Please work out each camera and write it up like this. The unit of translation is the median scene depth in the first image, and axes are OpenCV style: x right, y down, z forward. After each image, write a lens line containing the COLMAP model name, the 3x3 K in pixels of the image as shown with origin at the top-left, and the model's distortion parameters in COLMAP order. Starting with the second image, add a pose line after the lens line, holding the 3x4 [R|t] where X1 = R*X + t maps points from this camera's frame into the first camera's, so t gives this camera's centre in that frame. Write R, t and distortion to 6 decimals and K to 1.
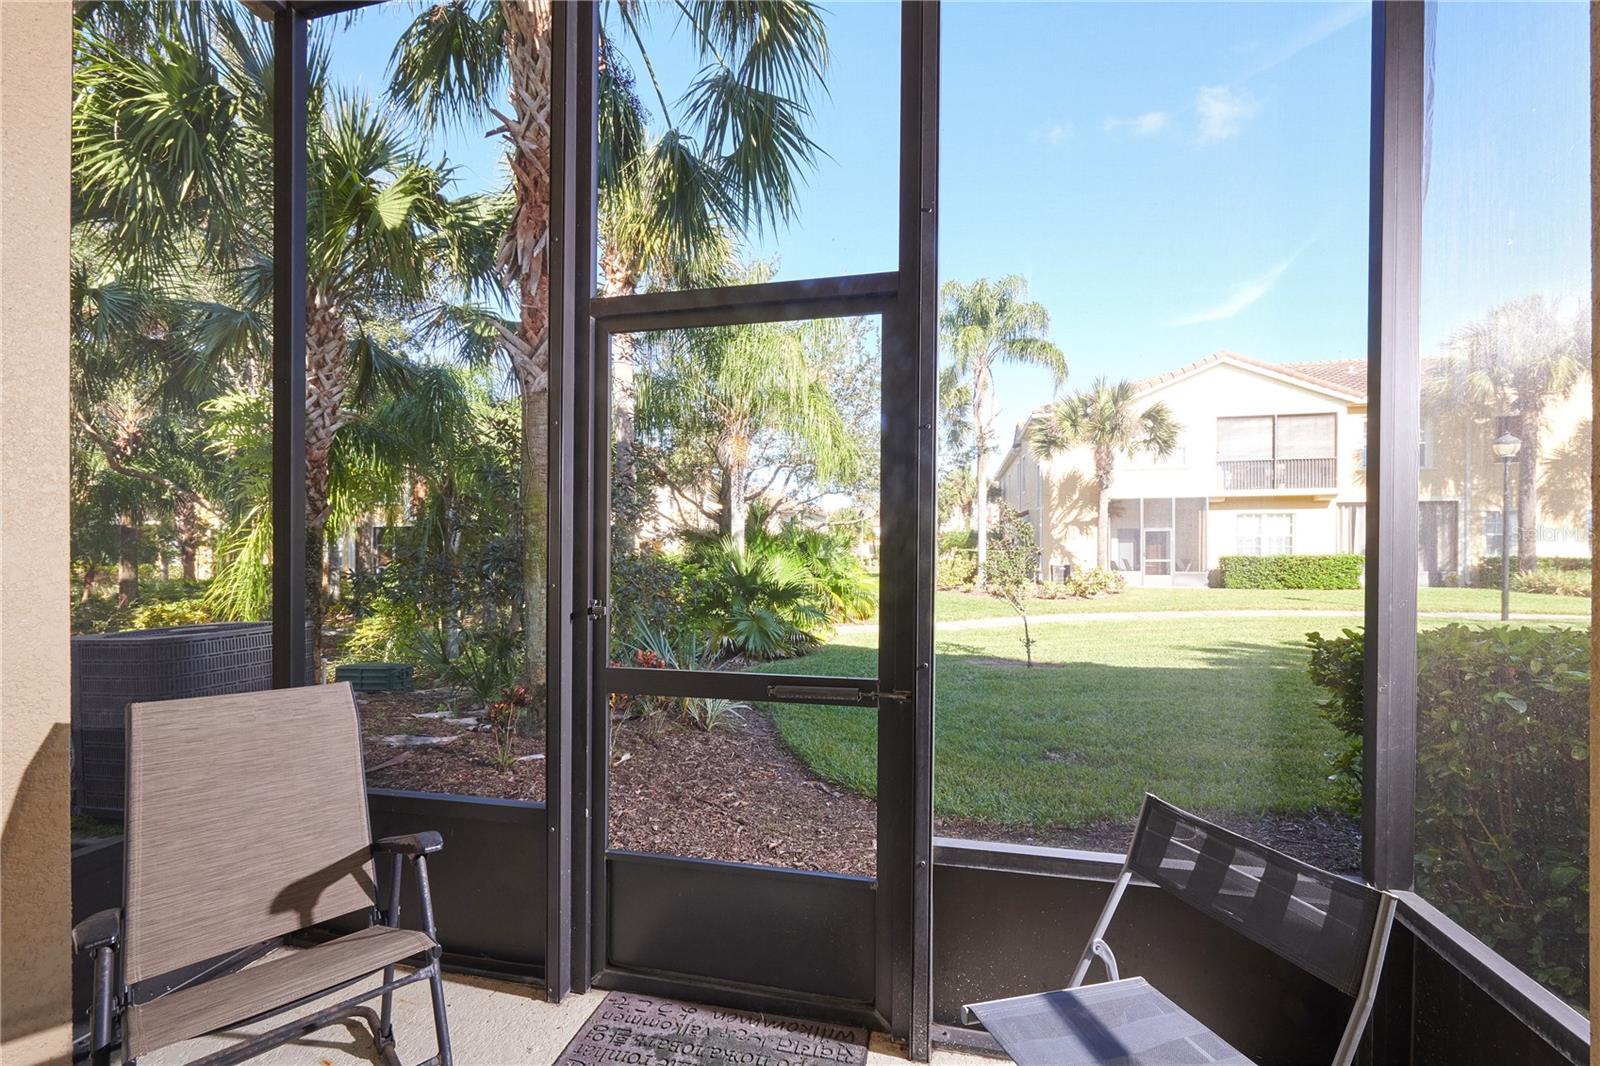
lens RADIAL K [[631.5, 0, 827.2], [0, 631.5, 535.4], [0, 0, 1]] dist [-0.001278, -0.000131]
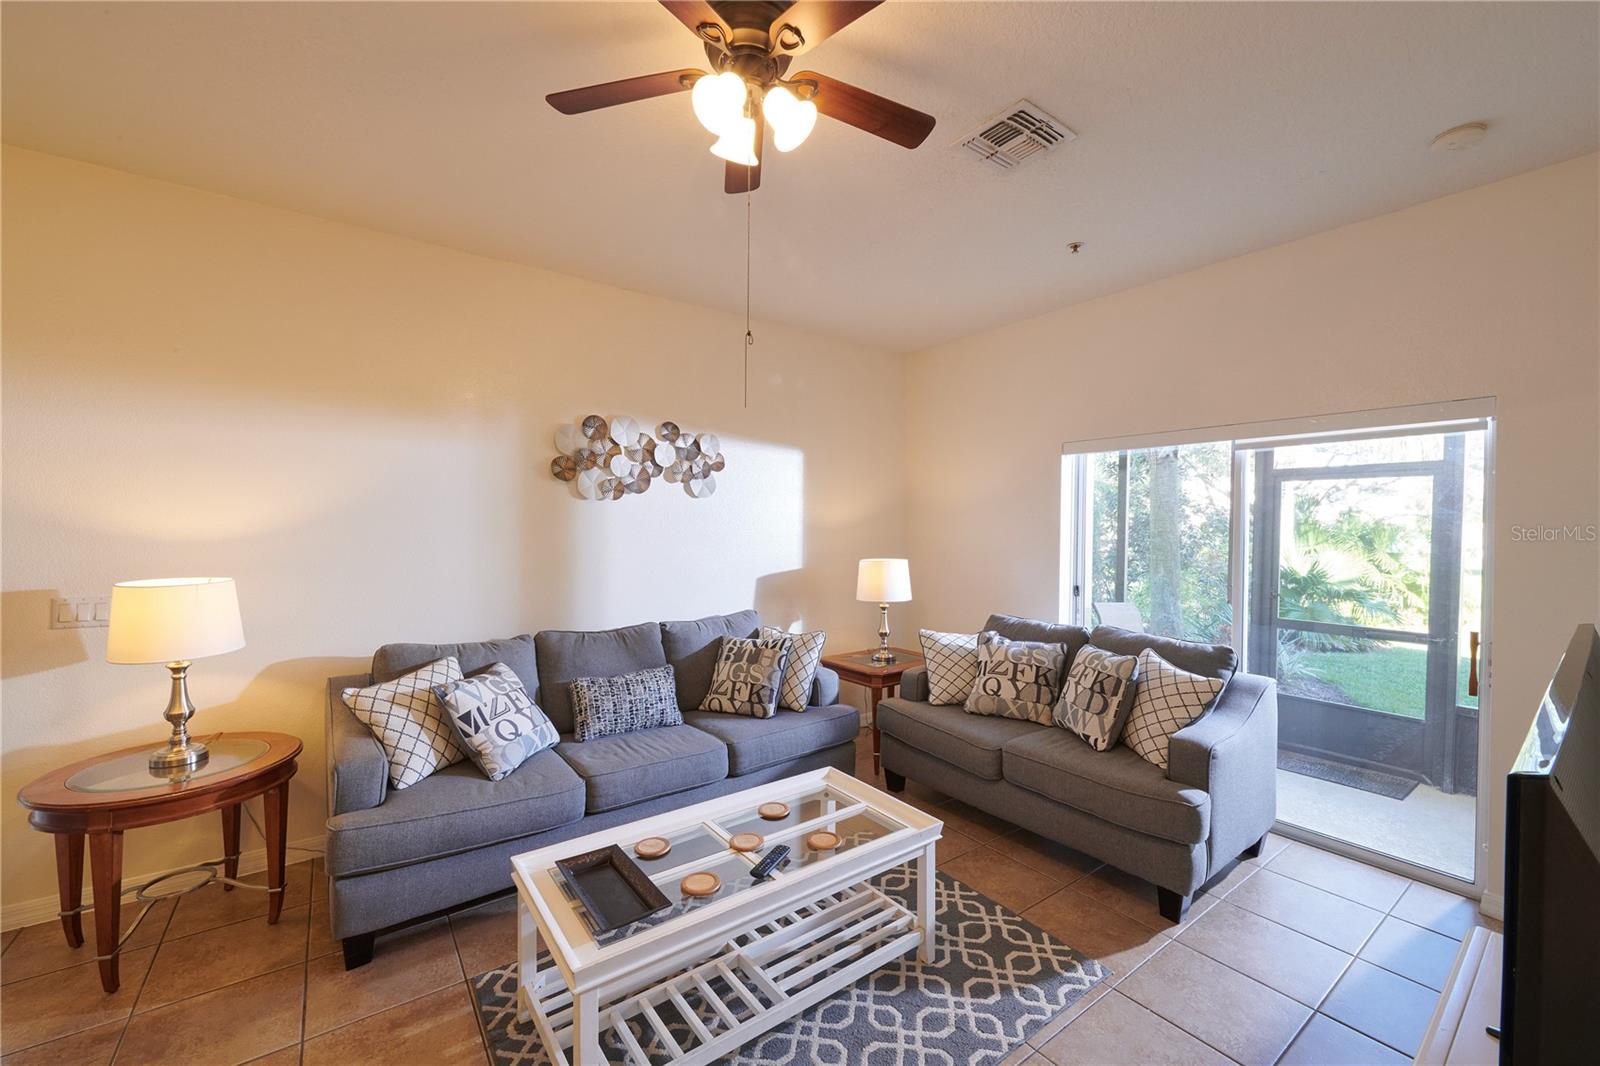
lens RADIAL K [[637.5, 0, 827.9], [0, 637.5, 543.6], [0, 0, 1]] dist [-0.000585, -0.000089]
pose [[0.743026, 0.018038, -0.669019, 0.000510], [0.010665, 0.999191, 0.038785, -0.032736], [0.669177, -0.035954, 0.742233, -0.343408]]
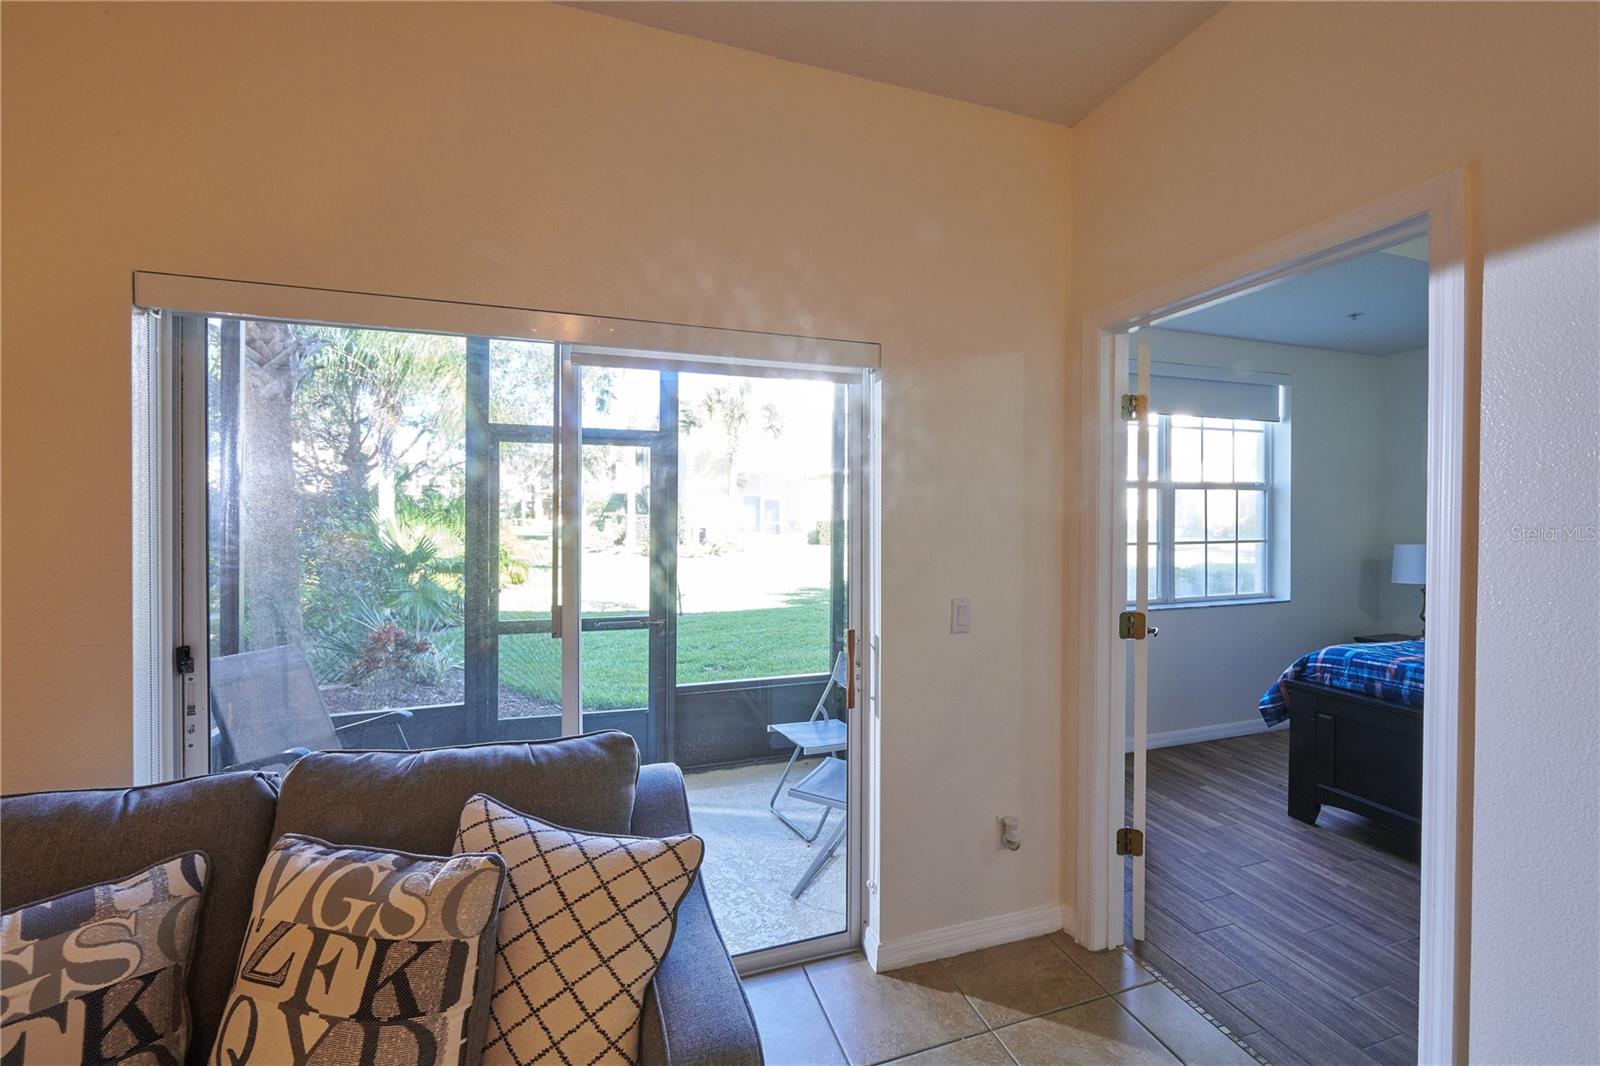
lens RADIAL K [[636.5, 0, 788.2], [0, 636.5, 512.6], [0, 0, 1]] dist [-0.001299, -0.000294]
pose [[0.875401, -0.000962, 0.483397, -0.086859], [-0.014941, 0.999466, 0.029045, -0.029099], [-0.483167, -0.032648, 0.874919, -0.169855]]
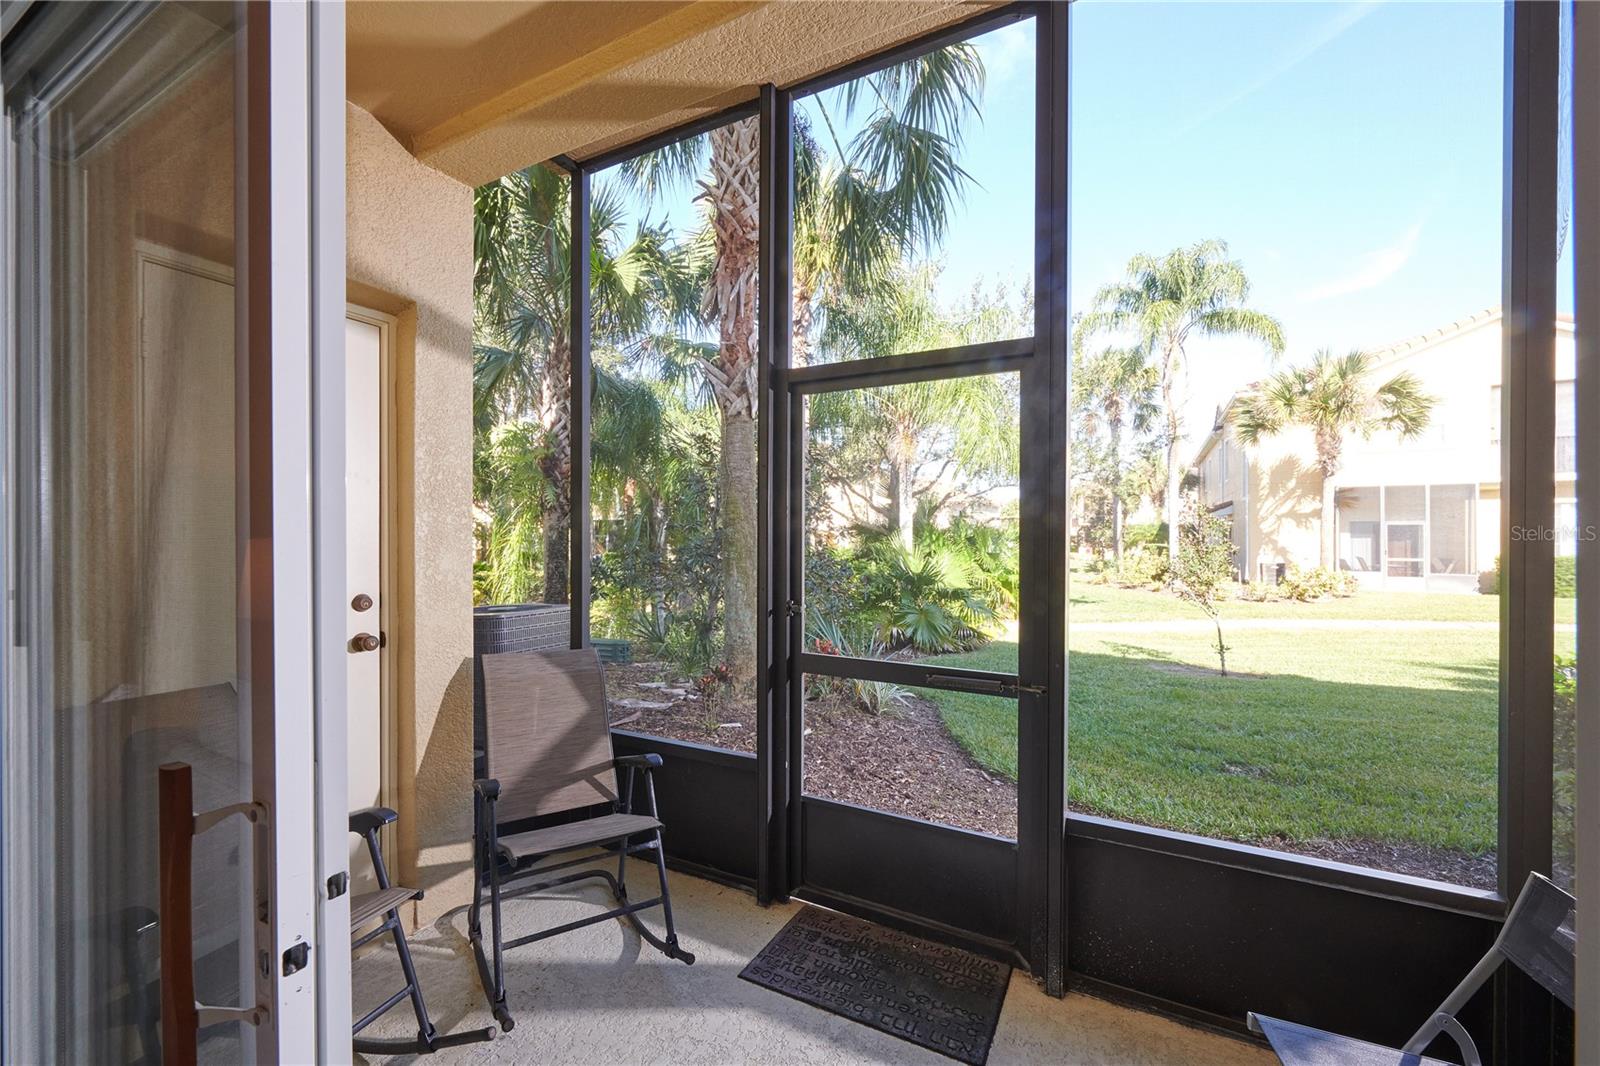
lens RADIAL K [[633.4, 0, 815.1], [0, 633.4, 529.6], [0, 0, 1]] dist [-0.002102, -0.000102]
pose [[0.959817, -0.001801, -0.280621, 0.007570], [0.003157, 0.999985, 0.004379, -0.008888], [0.280609, -0.005089, 0.959809, -0.041438]]
